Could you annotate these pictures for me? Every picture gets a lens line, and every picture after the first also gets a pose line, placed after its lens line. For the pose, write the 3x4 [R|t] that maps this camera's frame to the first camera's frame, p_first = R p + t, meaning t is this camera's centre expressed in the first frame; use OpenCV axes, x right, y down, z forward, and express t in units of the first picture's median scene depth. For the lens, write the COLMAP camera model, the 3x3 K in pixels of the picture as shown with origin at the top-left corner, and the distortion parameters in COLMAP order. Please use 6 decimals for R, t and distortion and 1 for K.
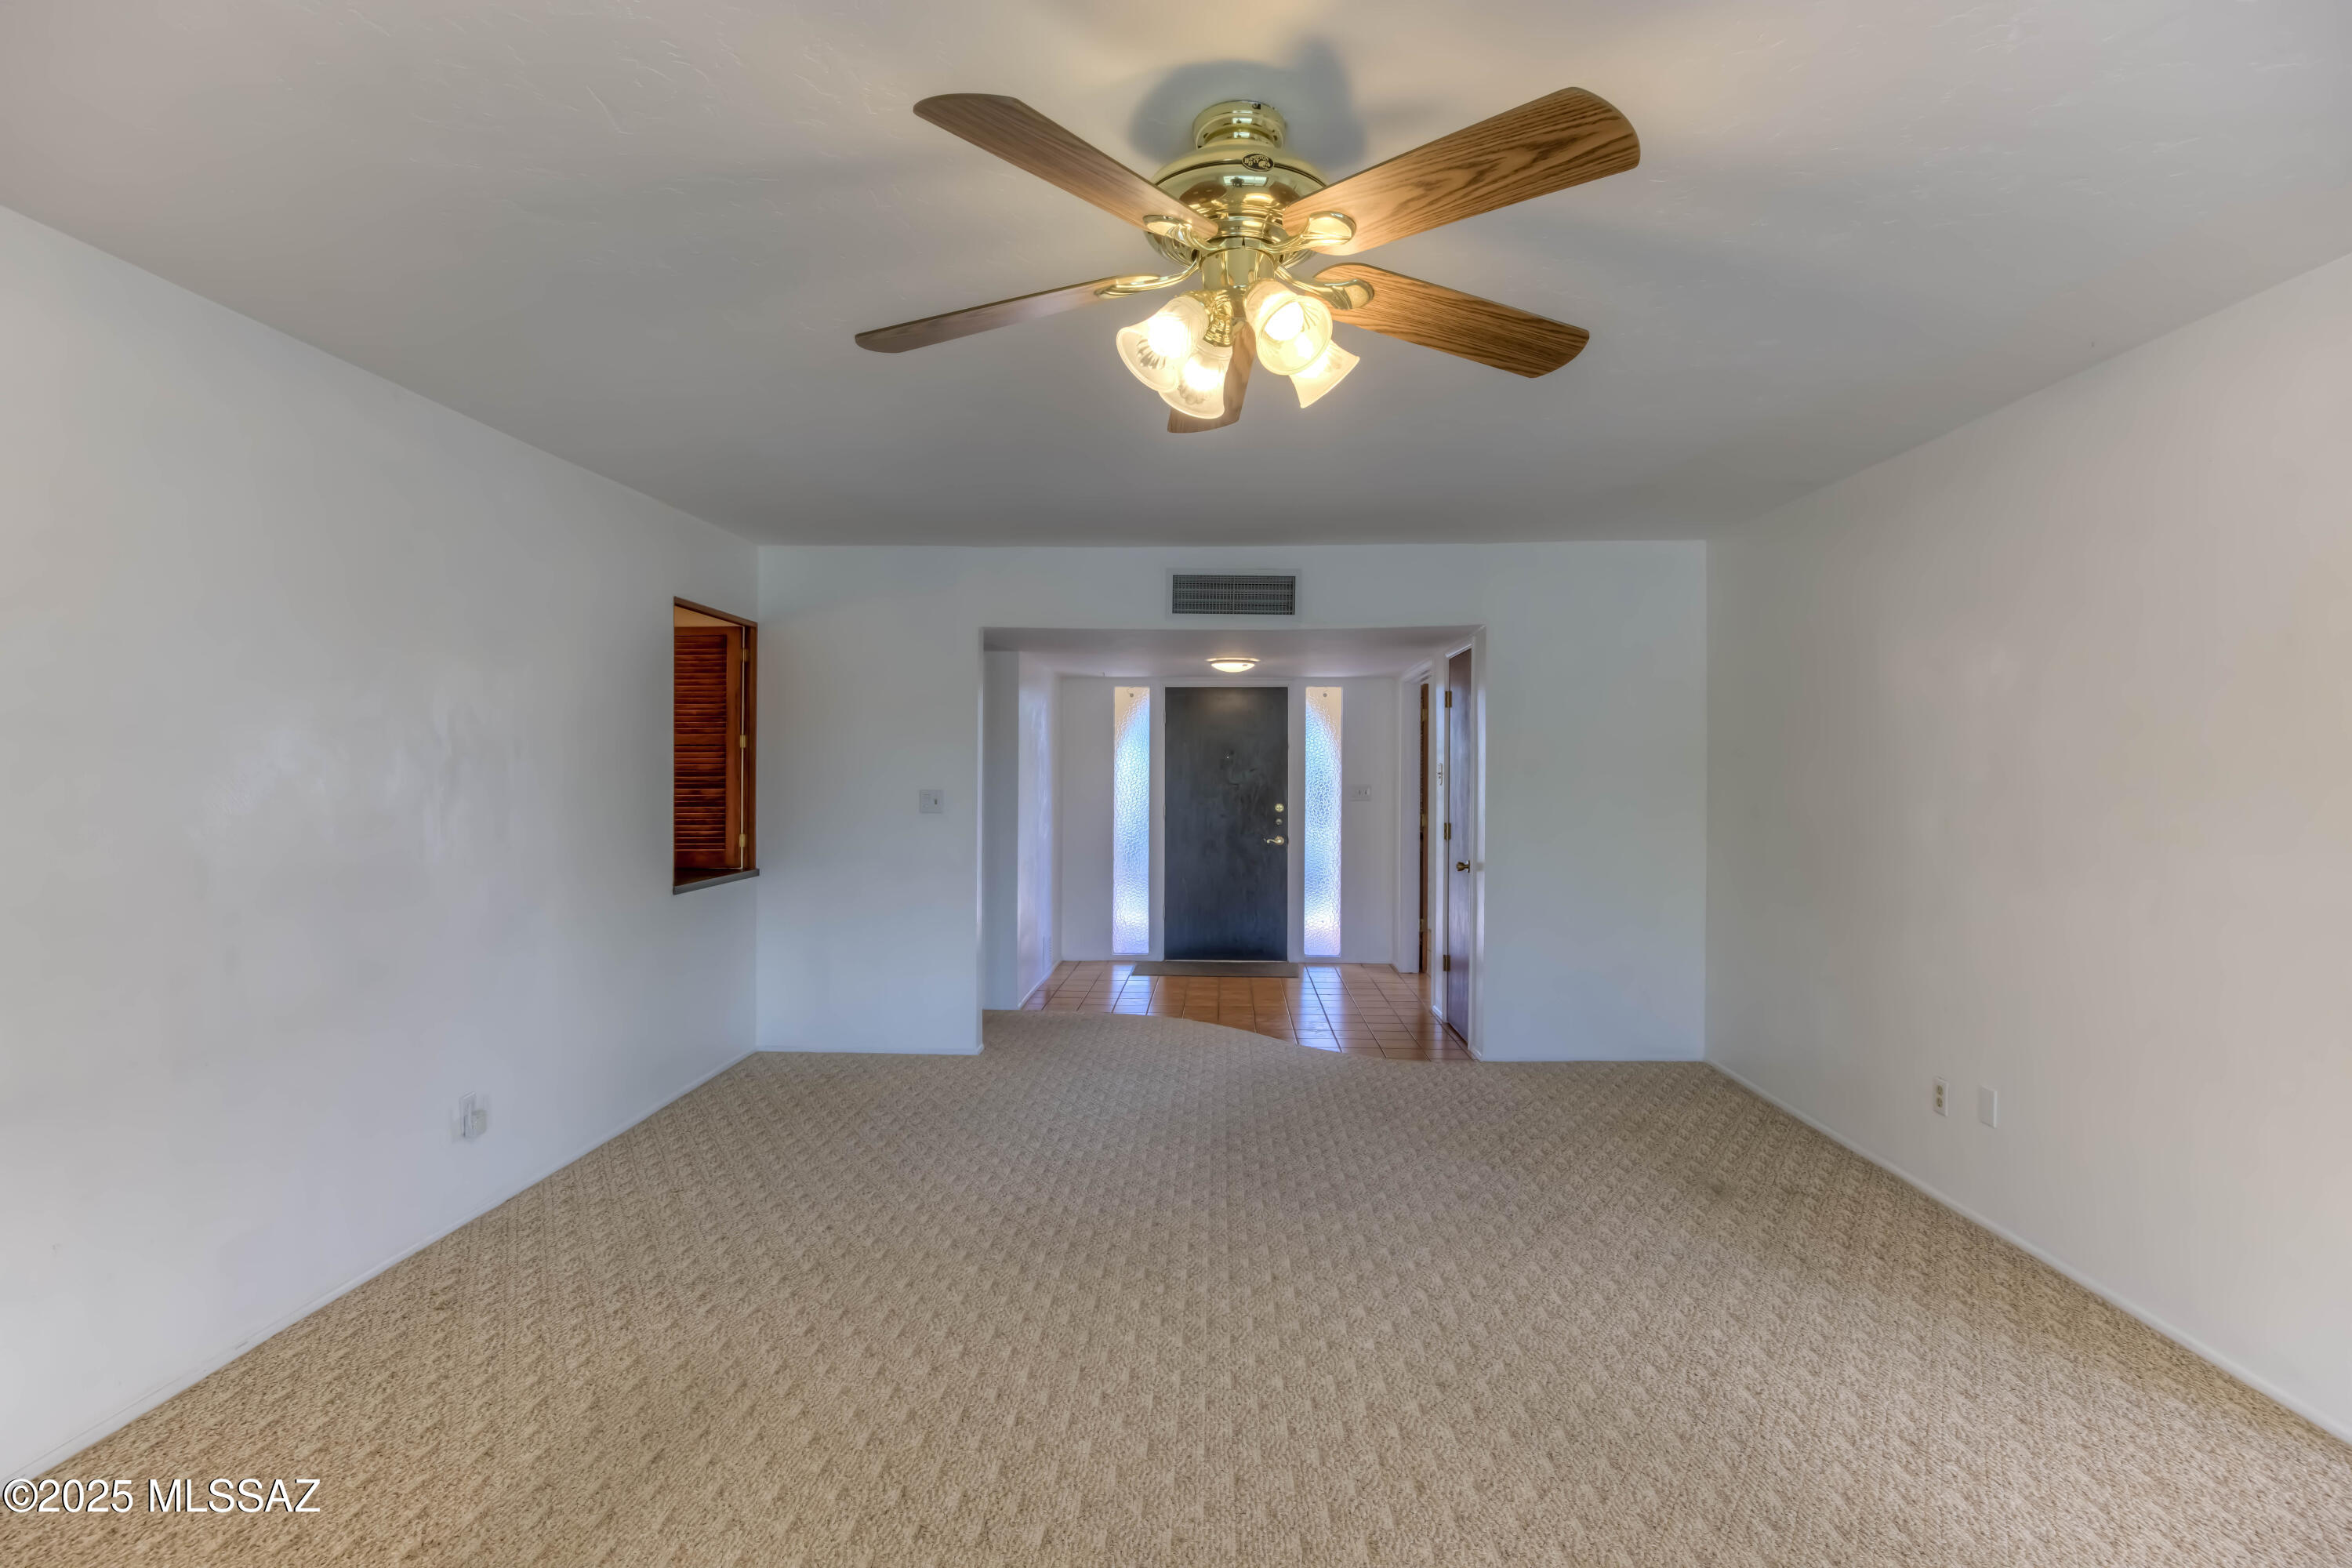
lens RADIAL K [[1155.8, 0, 1177.5], [0, 1155.8, 780.6], [0, 0, 1]] dist [0.003738, 0.001178]
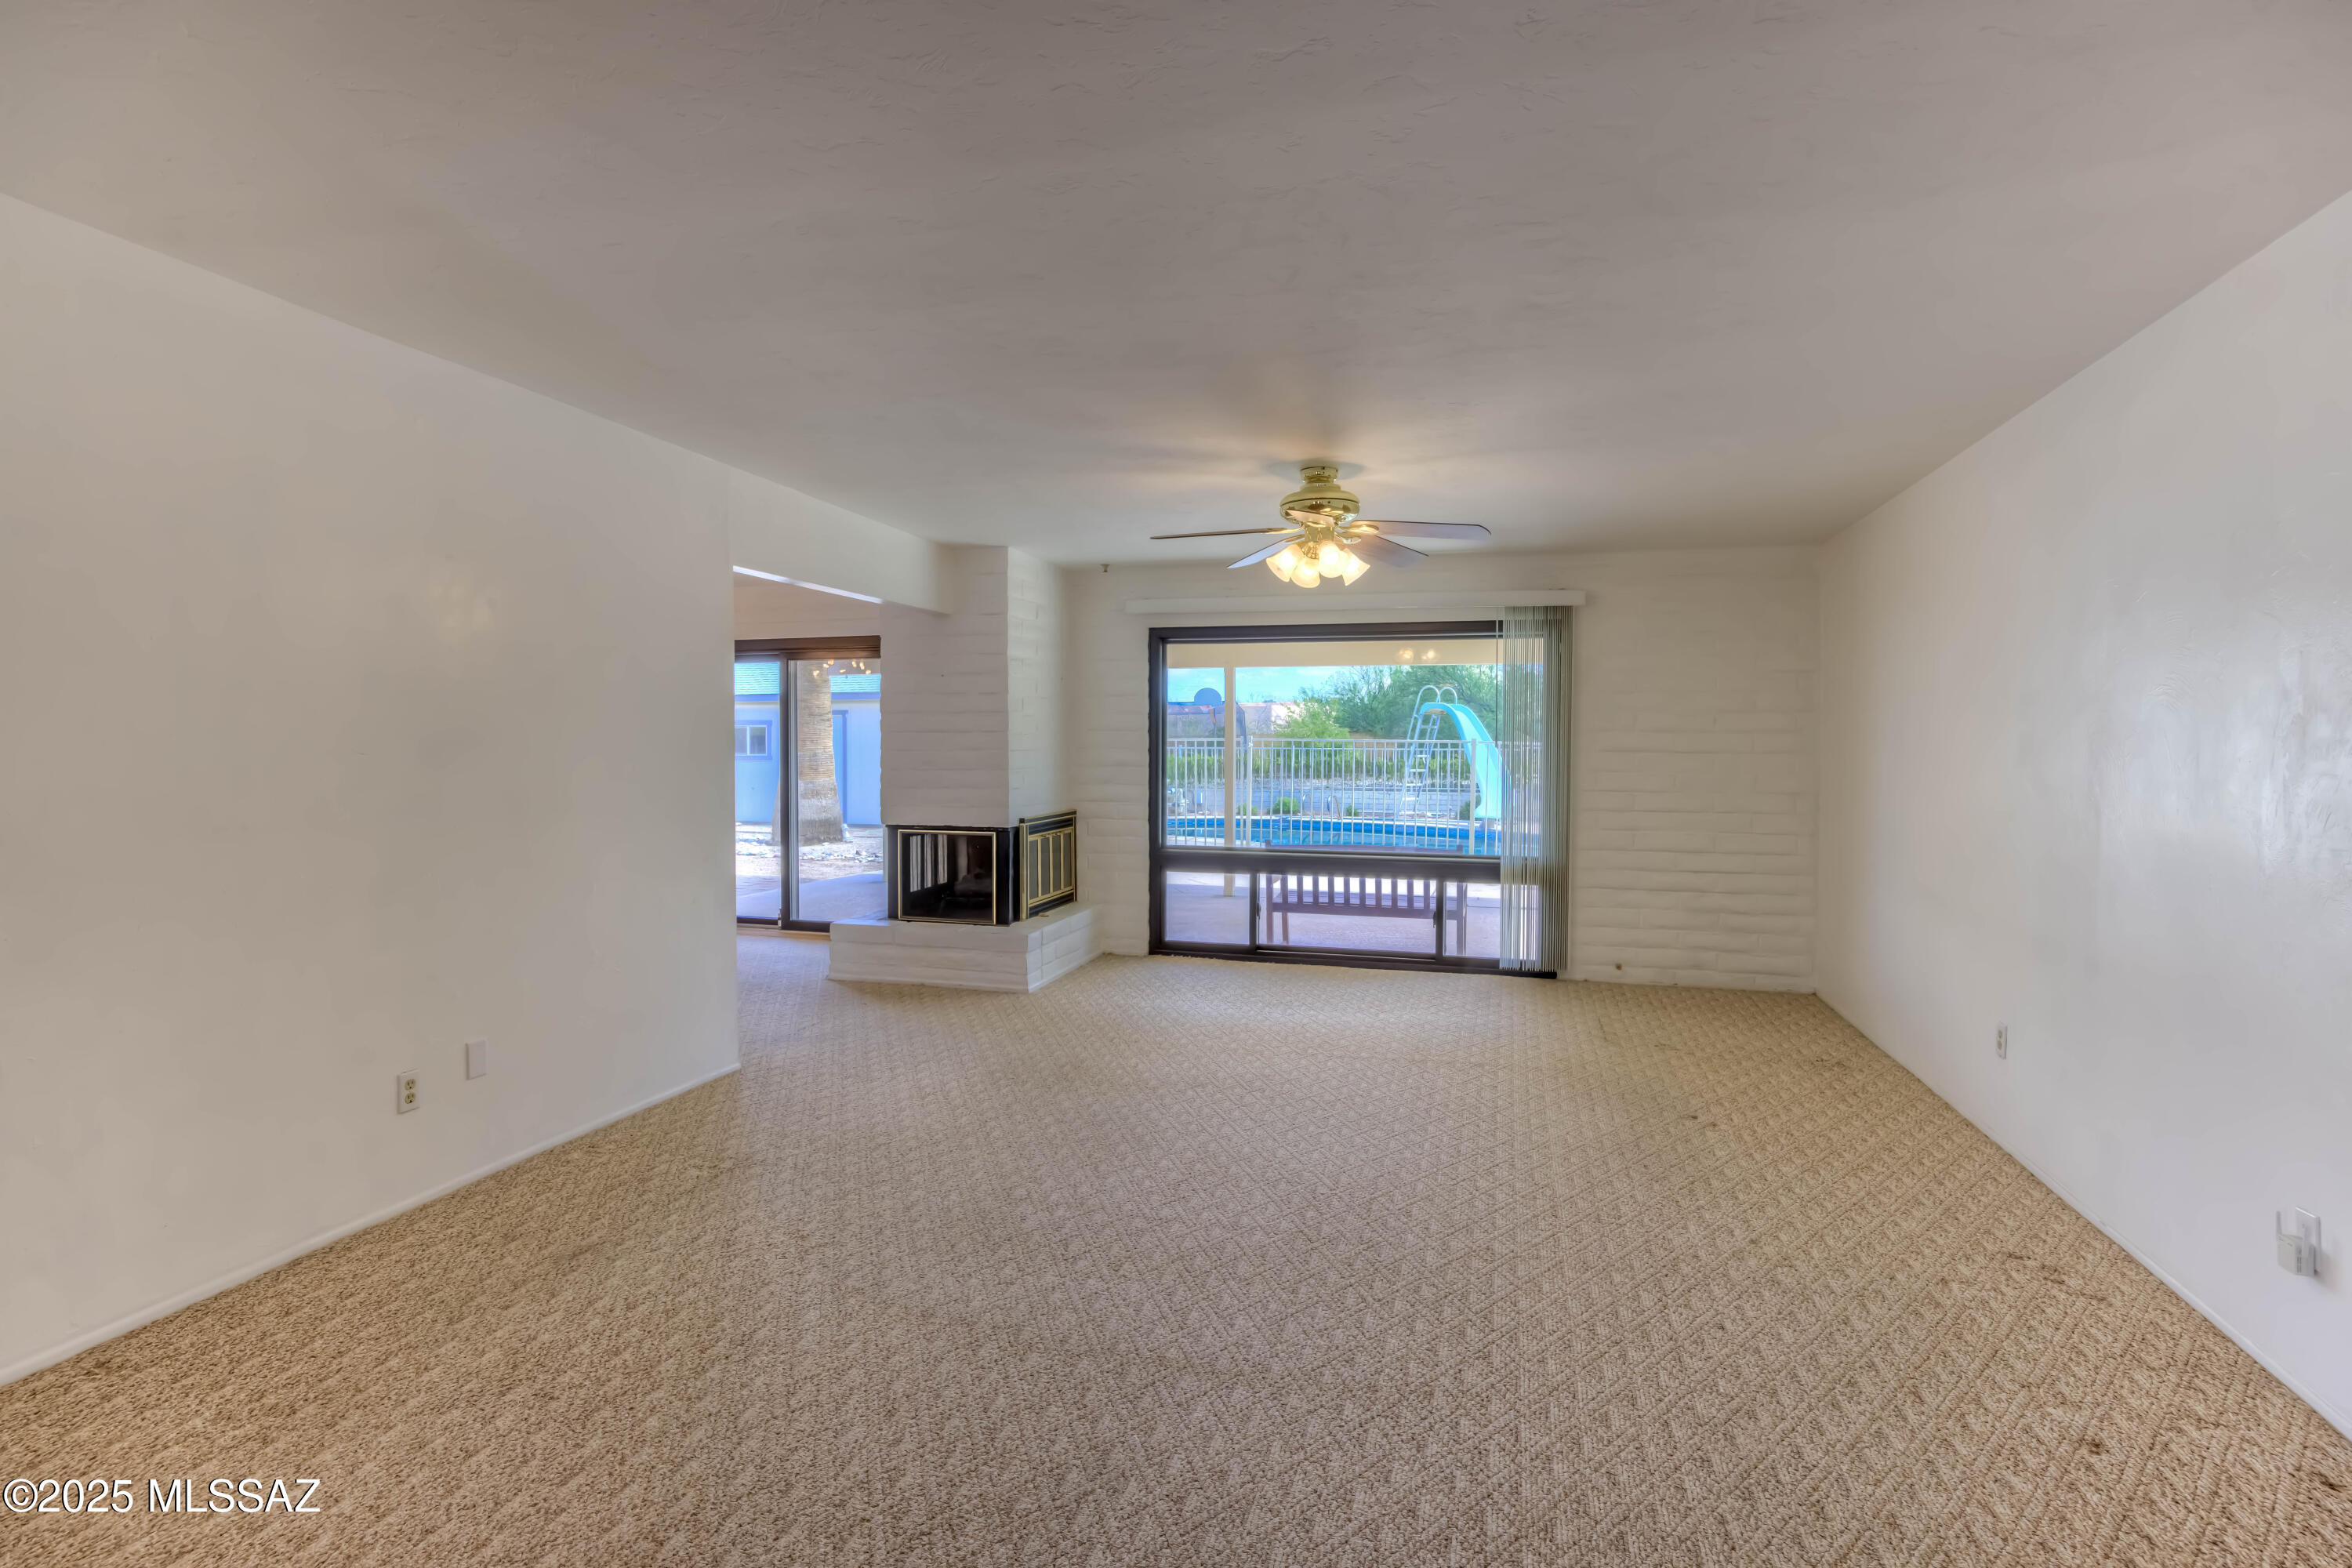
lens RADIAL K [[1155.8, 0, 1177.4], [0, 1155.8, 775.8], [0, 0, 1]] dist [0.003738, 0.001178]
pose [[-0.971305, -0.013609, 0.237446, -0.136065], [-0.005910, 0.999434, 0.033104, -0.002201], [-0.237762, 0.030750, -0.970837, 1.934383]]
